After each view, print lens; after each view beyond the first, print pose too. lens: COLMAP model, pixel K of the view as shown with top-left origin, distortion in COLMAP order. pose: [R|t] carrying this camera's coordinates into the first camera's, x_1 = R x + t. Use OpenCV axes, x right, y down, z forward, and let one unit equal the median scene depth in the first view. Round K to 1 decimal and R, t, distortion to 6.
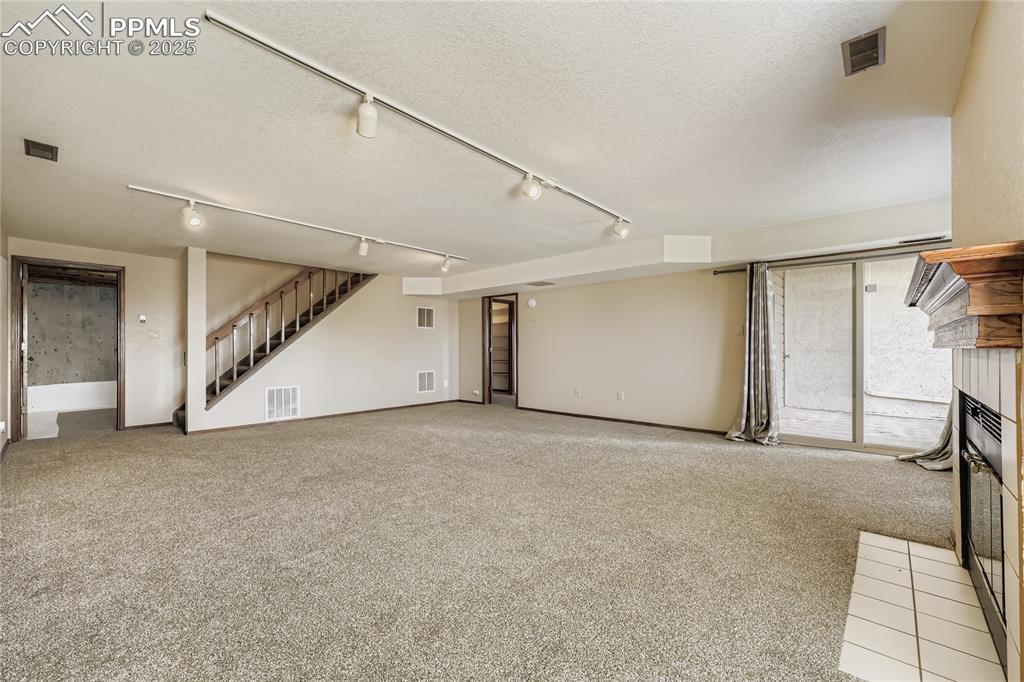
lens RADIAL K [[406.1, 0, 512.3], [0, 406.1, 343.4], [0, 0, 1]] dist [-0.000016, -0.000060]
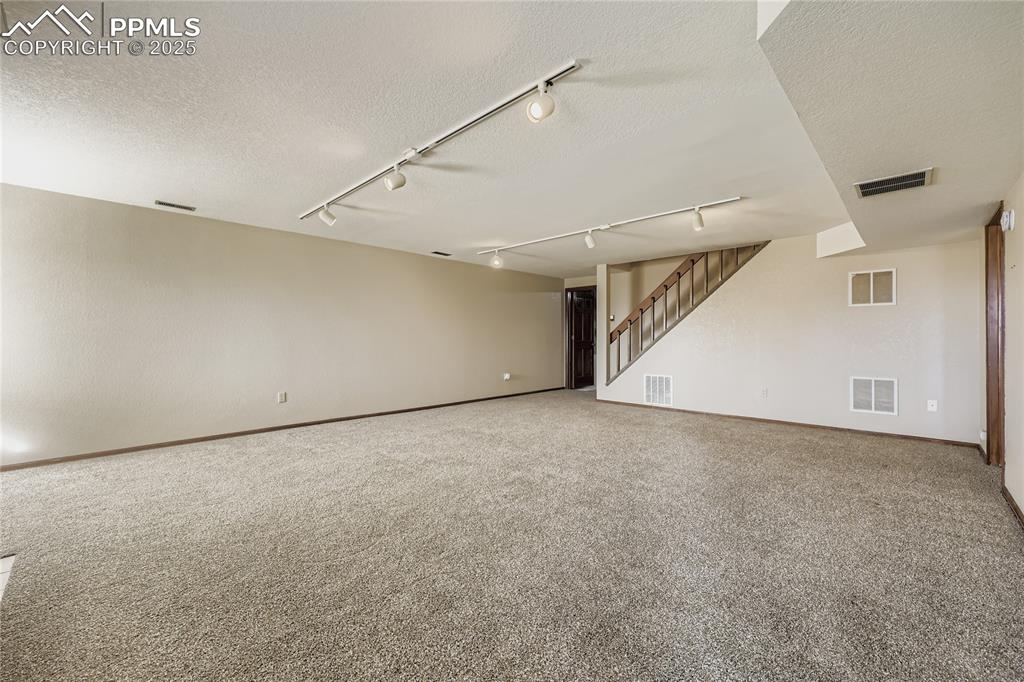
lens RADIAL K [[406.1, 0, 512.3], [0, 406.1, 343.4], [0, 0, 1]] dist [-0.000016, -0.000060]
pose [[-0.012065, 0.012457, -0.999850, 0.510432], [0.012934, 0.999841, 0.012301, 0.005346], [0.999844, -0.012784, -0.012225, 0.633957]]
